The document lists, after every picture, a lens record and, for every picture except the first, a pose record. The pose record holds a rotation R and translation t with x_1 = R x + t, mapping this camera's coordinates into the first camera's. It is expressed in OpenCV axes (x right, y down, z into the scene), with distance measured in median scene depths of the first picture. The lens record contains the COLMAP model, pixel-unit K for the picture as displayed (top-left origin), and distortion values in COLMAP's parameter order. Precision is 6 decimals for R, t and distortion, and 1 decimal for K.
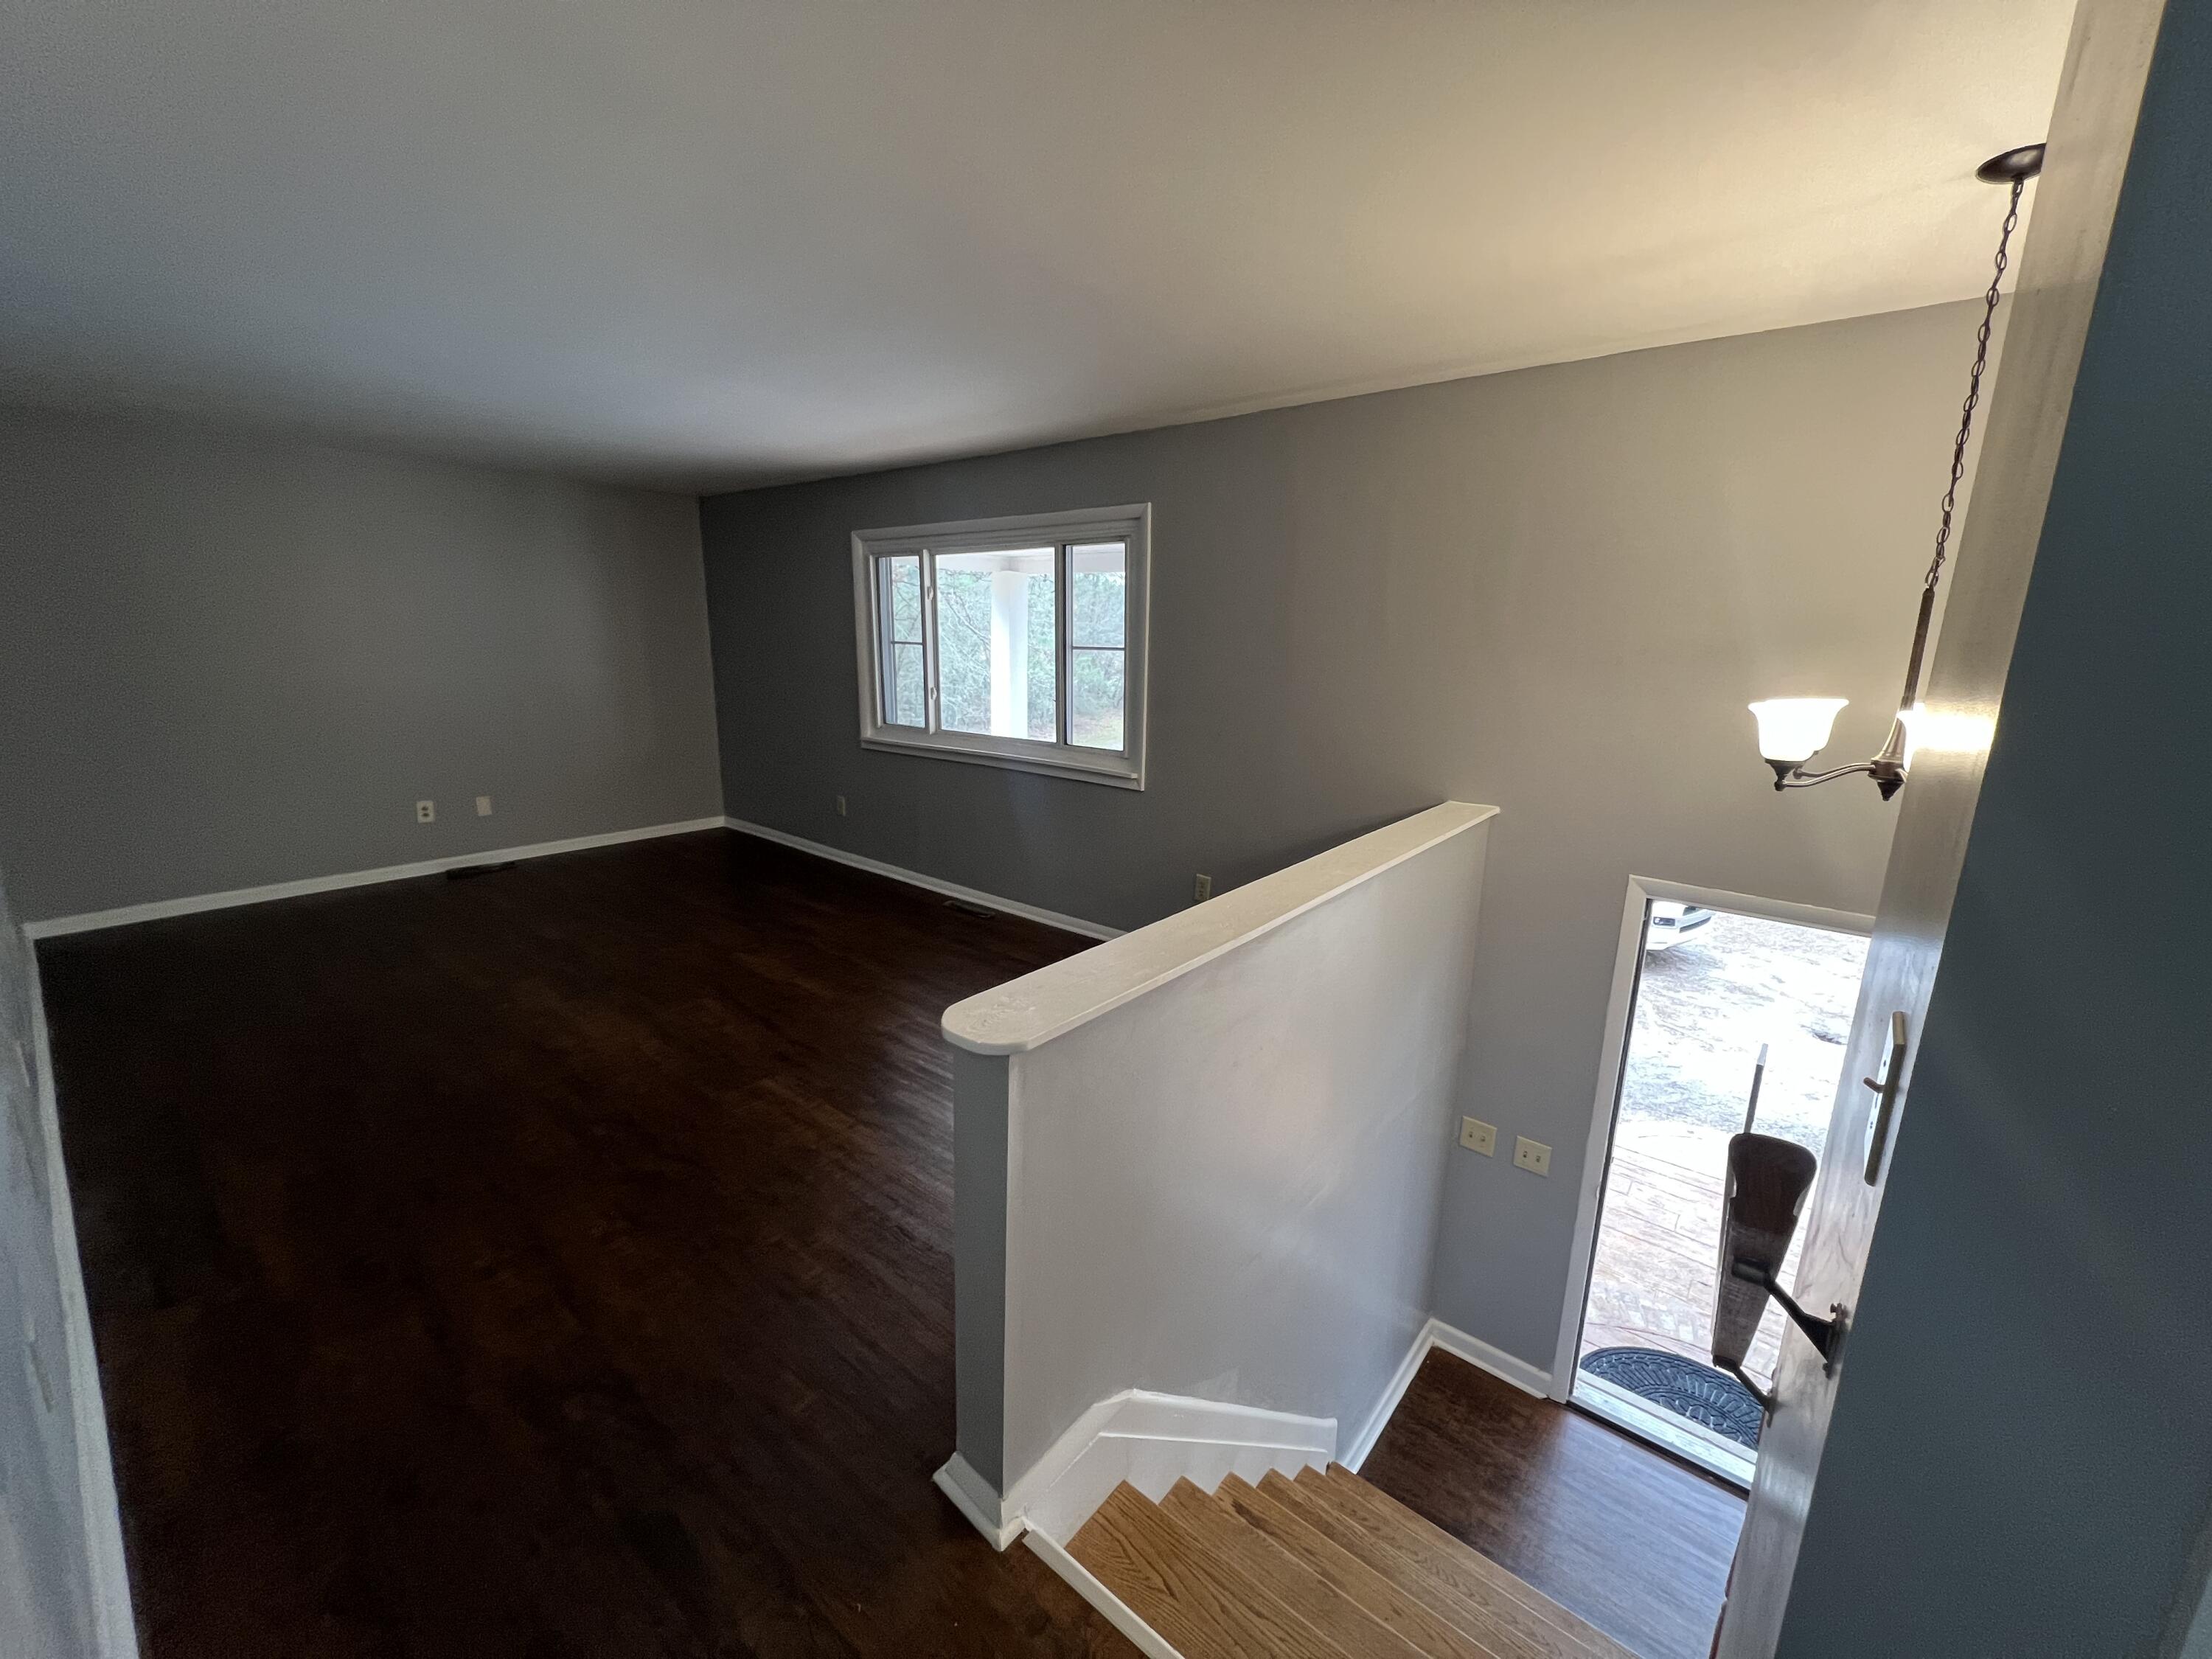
lens RADIAL K [[871.0, 0, 1106.0], [0, 871.0, 829.5], [0, 0, 1]] dist [0.000869, 0.000034]
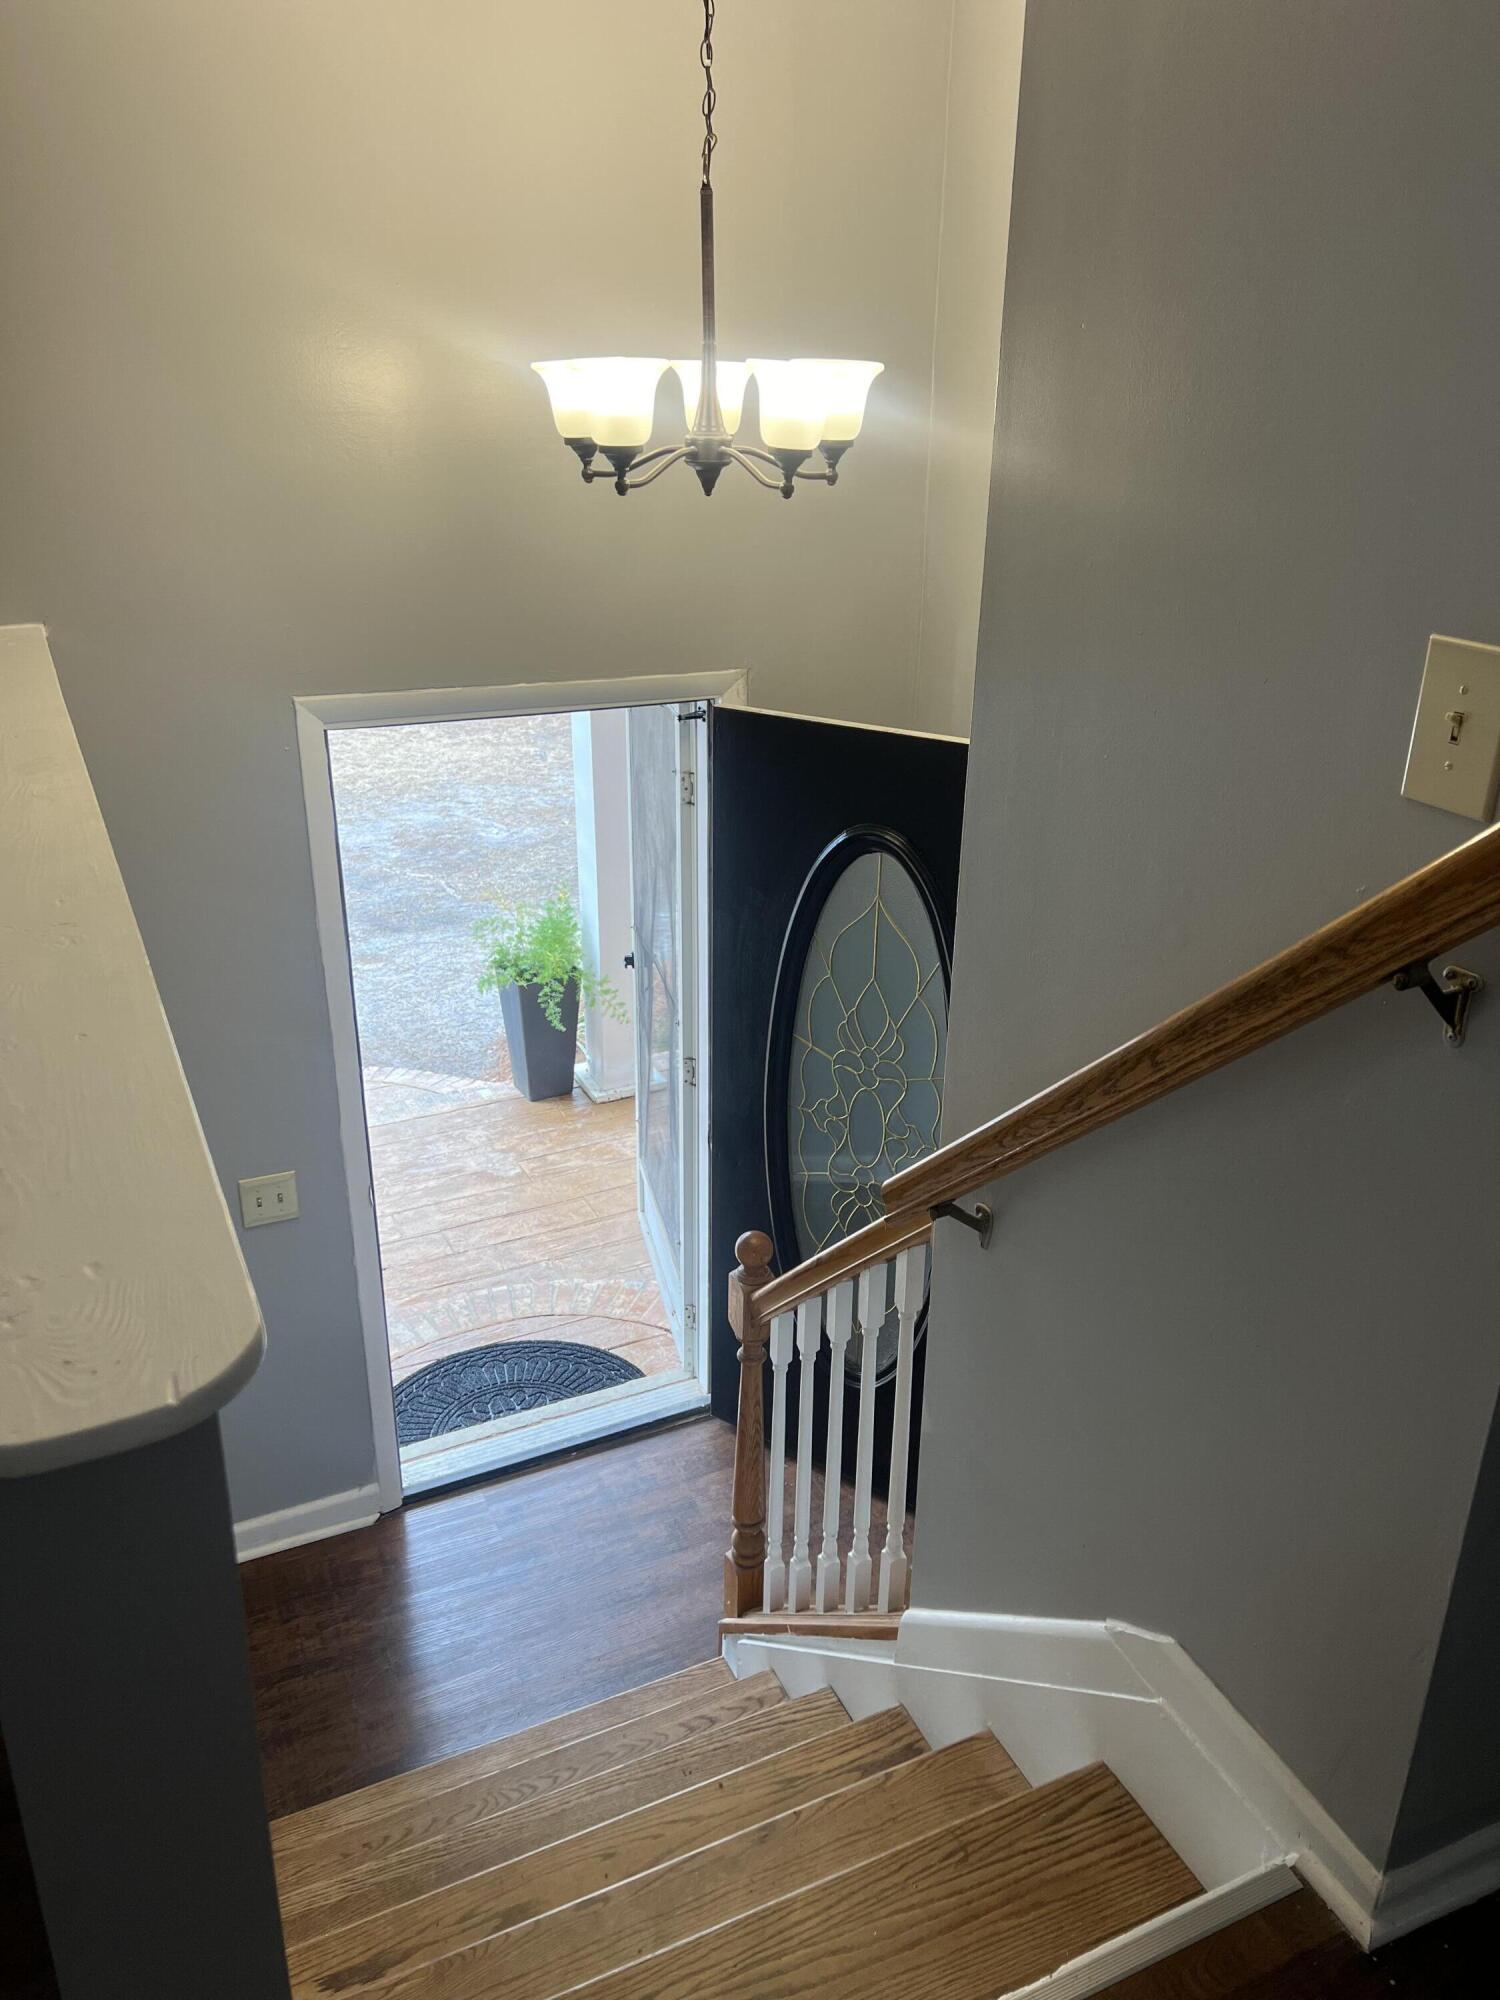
lens RADIAL K [[1504.2, 0, 750.0], [0, 1504.2, 1000.0], [0, 0, 1]] dist [0.028678, -0.000442]
pose [[0.438354, -0.365633, 0.821072, -0.185955], [0.198322, 0.930349, 0.308415, -0.012892], [-0.876650, 0.027641, 0.480335, 0.205023]]
